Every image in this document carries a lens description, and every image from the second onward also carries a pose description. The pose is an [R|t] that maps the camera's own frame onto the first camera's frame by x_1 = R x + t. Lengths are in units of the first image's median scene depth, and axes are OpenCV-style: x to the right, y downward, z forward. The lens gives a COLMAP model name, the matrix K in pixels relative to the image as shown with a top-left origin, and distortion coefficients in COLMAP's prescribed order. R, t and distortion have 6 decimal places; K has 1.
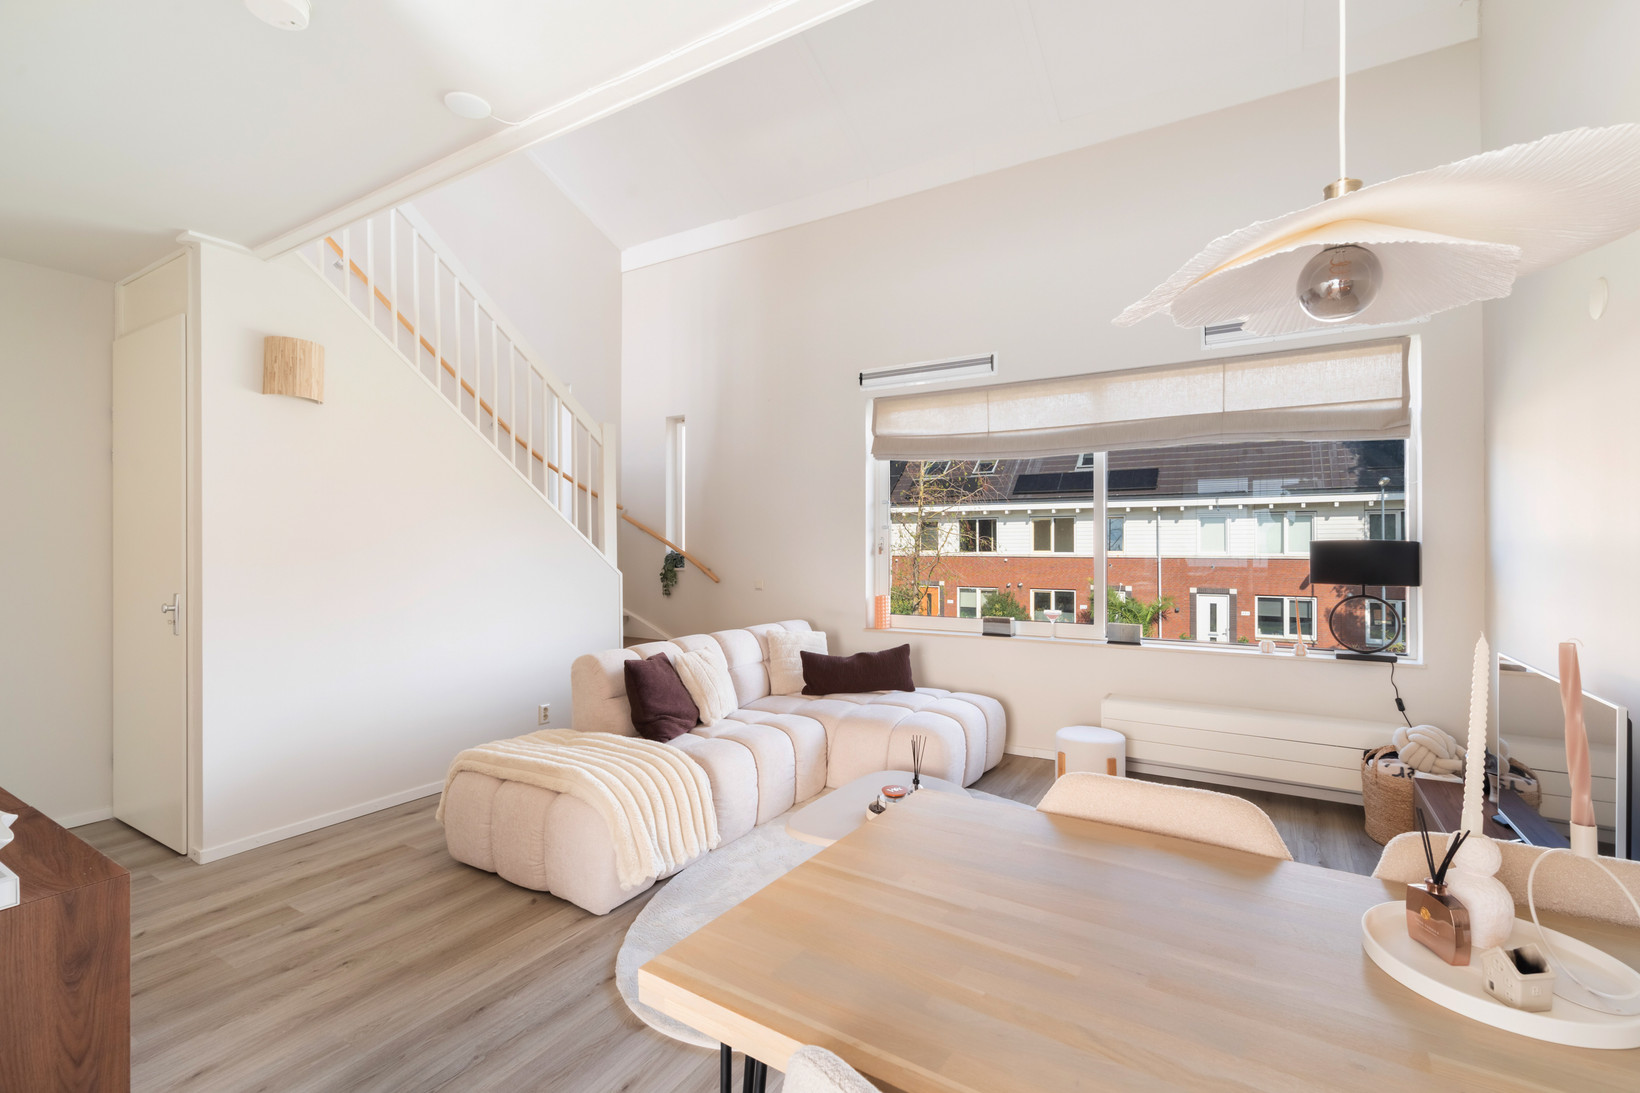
lens RADIAL K [[735.8, 0, 824.7], [0, 735.8, 545.5], [0, 0, 1]] dist [-0.002306, 0.000616]
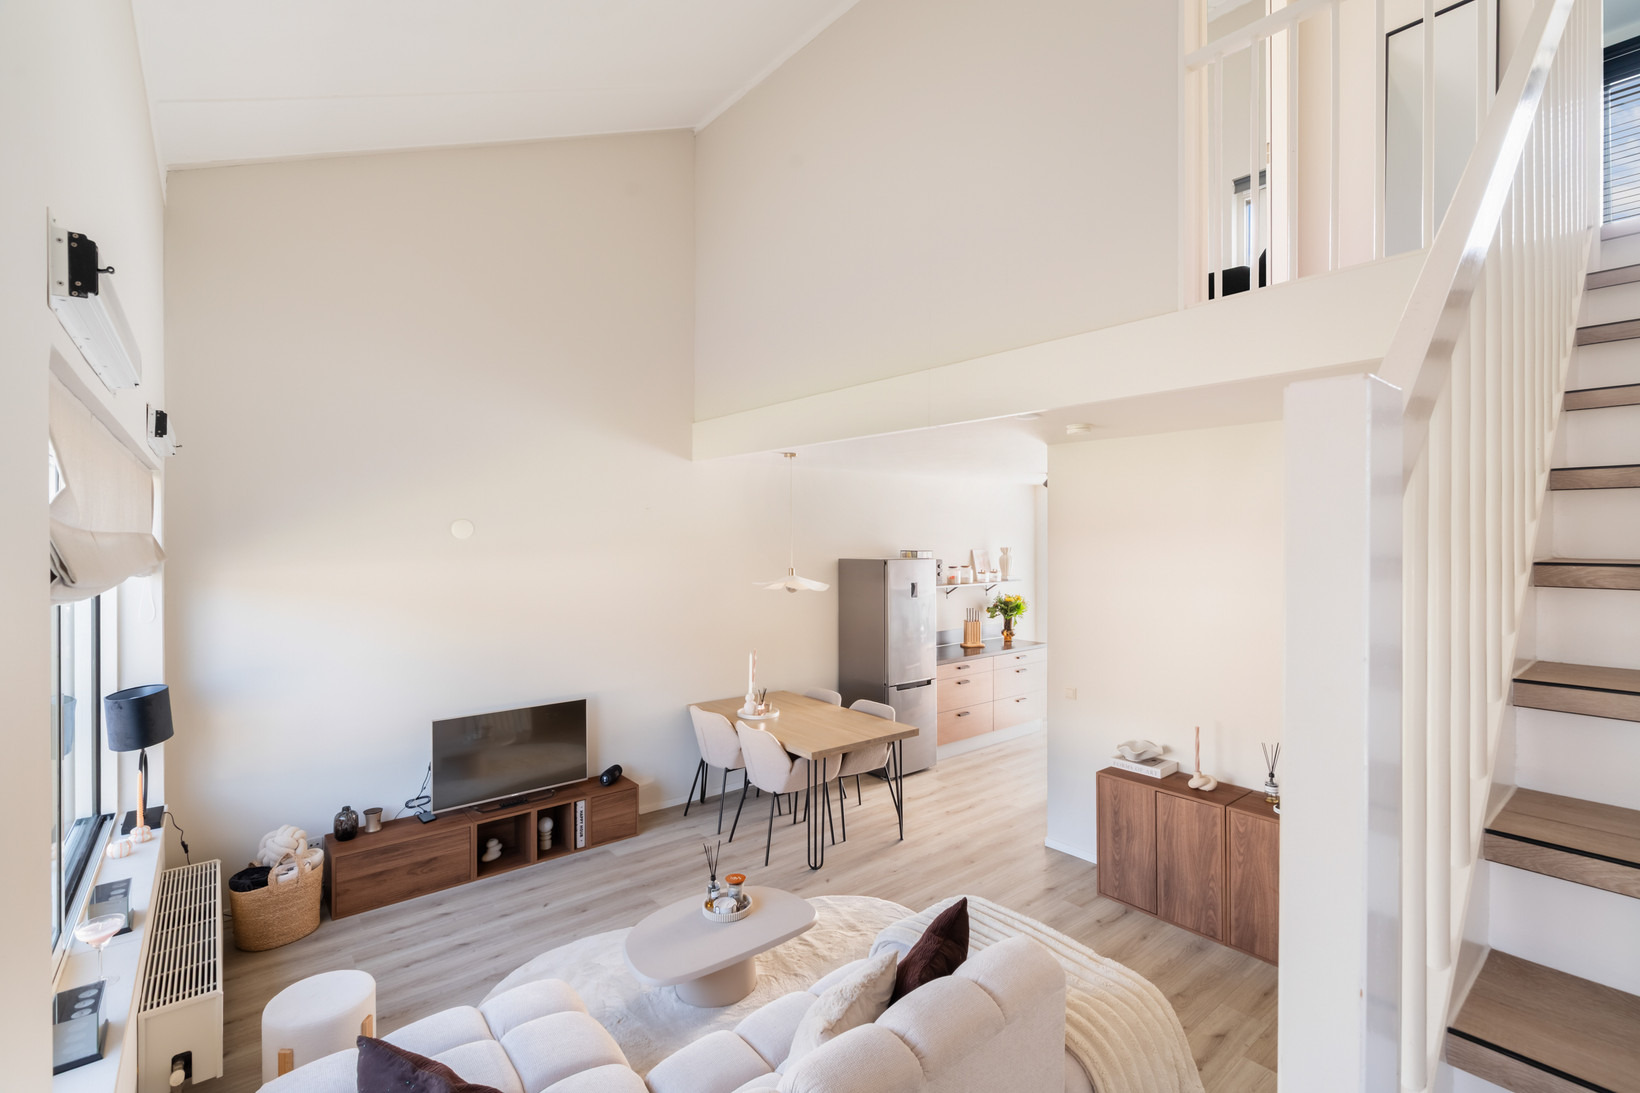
lens RADIAL K [[735.8, 0, 824.7], [0, 735.8, 545.5], [0, 0, 1]] dist [-0.002306, 0.000616]
pose [[-0.945888, -0.004400, 0.324463, -0.242127], [0.000095, 0.999904, 0.013837, -0.140589], [-0.324492, 0.013119, -0.945797, 1.149683]]
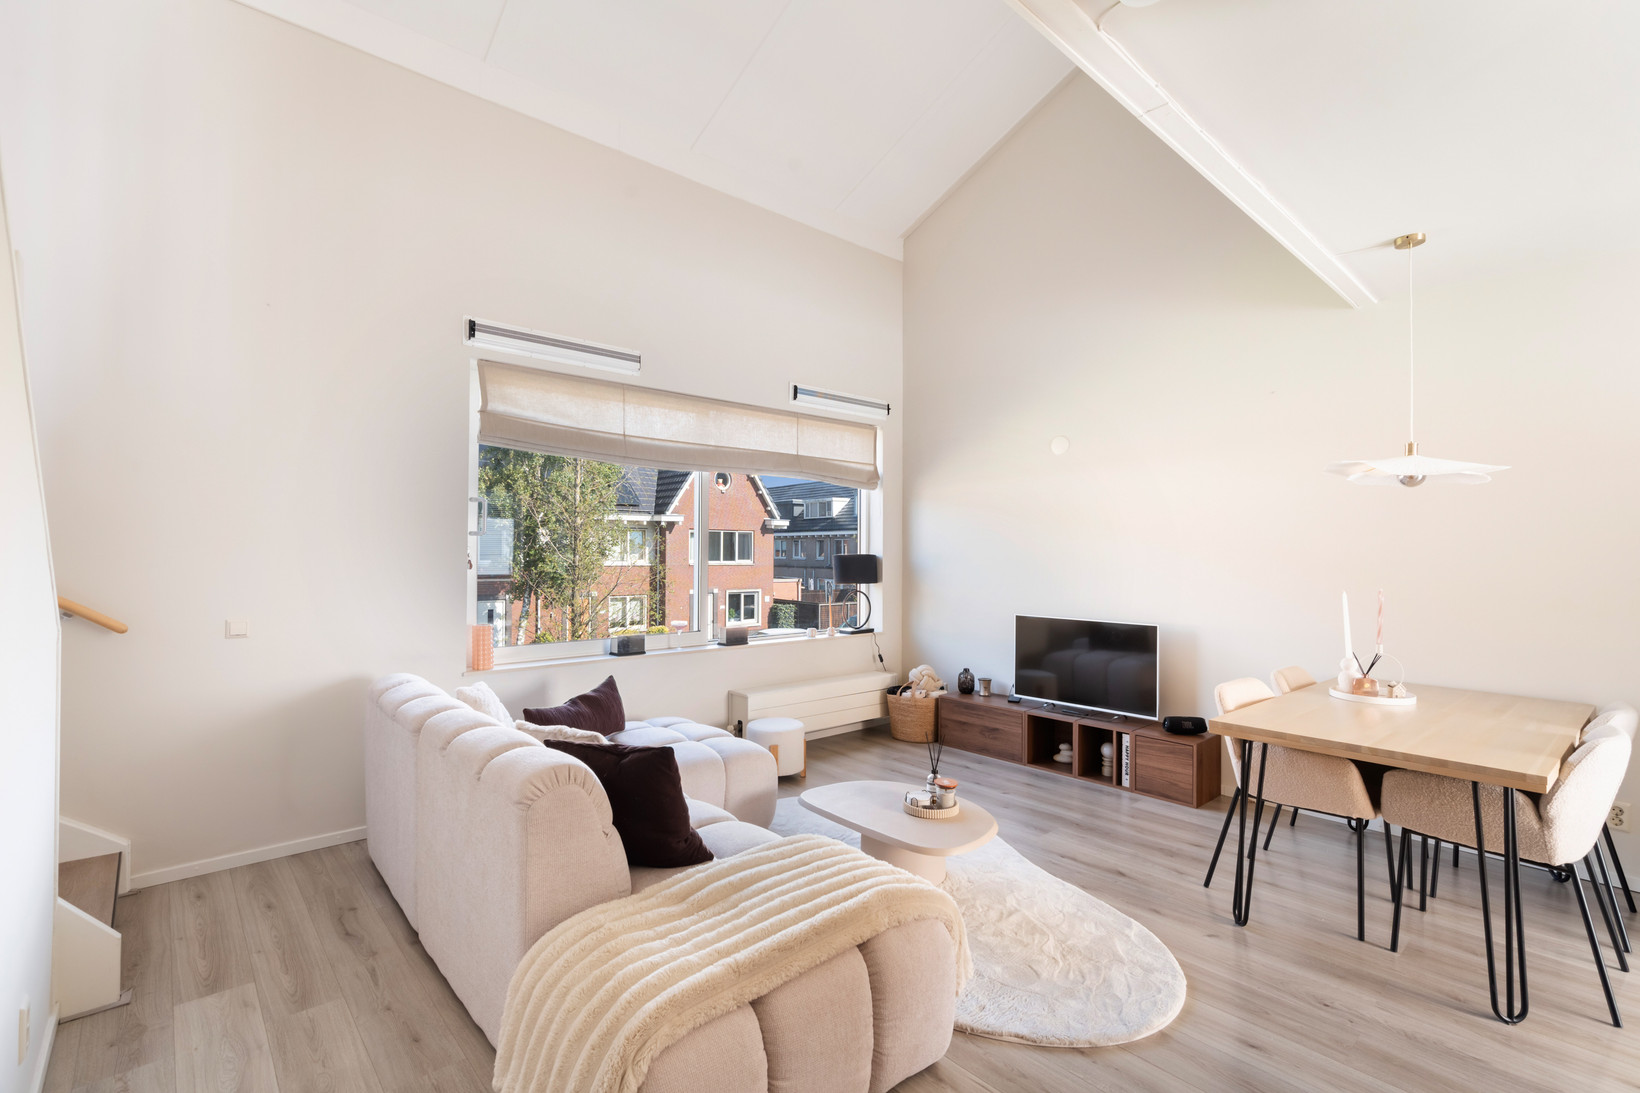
lens RADIAL K [[735.8, 0, 824.7], [0, 735.8, 545.5], [0, 0, 1]] dist [-0.002306, 0.000616]
pose [[0.291850, 0.013109, 0.956374, -0.540532], [-0.002973, 0.999914, -0.012798, -0.004069], [-0.956460, 0.000892, 0.291864, 0.454427]]
